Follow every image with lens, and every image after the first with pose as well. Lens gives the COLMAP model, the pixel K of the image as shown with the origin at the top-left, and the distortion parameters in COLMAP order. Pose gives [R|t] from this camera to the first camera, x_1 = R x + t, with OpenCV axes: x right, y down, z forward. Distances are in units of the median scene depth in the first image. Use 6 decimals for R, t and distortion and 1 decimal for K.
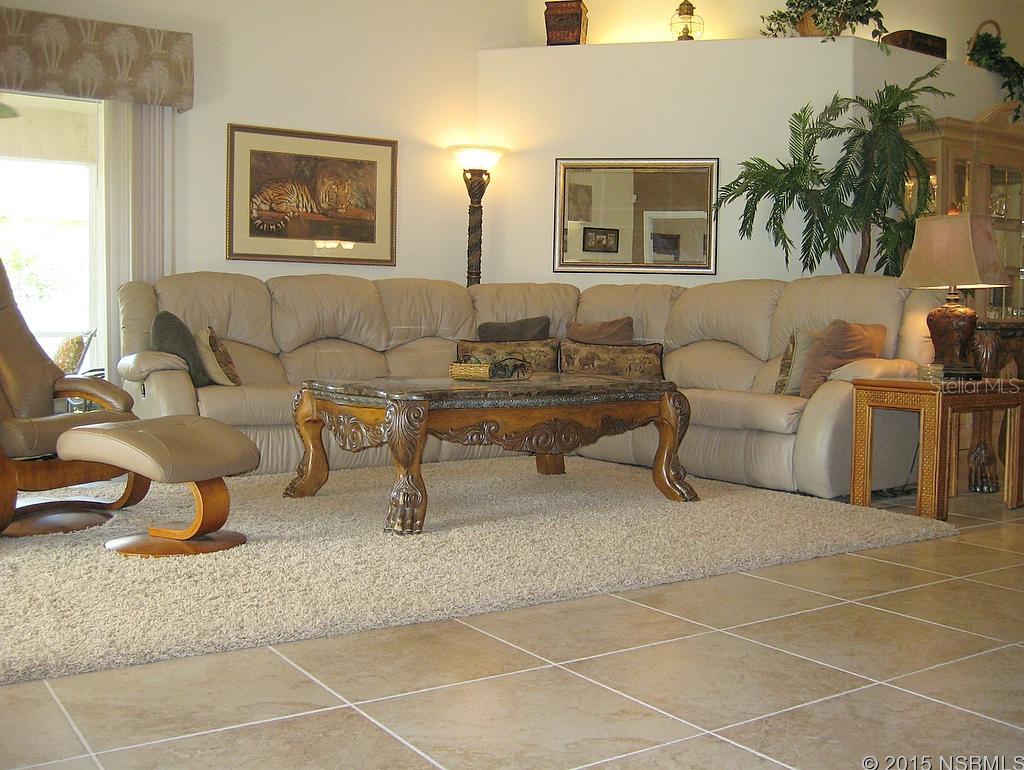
lens RADIAL K [[1084.8, 0, 512.0], [0, 1084.8, 385.0], [0, 0, 1]] dist [-0.120711, 0.140330]
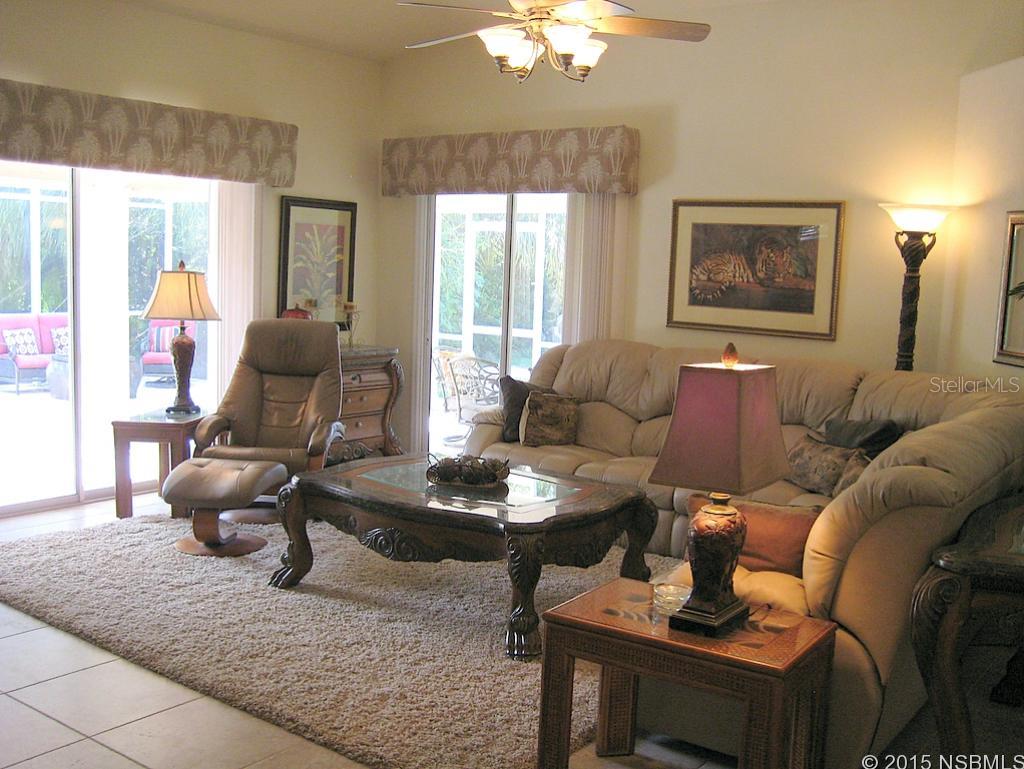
lens RADIAL K [[1084.8, 0, 512.0], [0, 1084.8, 384.5], [0, 0, 1]] dist [-0.120711, 0.140330]
pose [[0.361840, 0.106946, -0.926086, 0.670515], [-0.093824, 0.992532, 0.077960, -0.125664], [0.927507, 0.058680, 0.369171, 0.447573]]
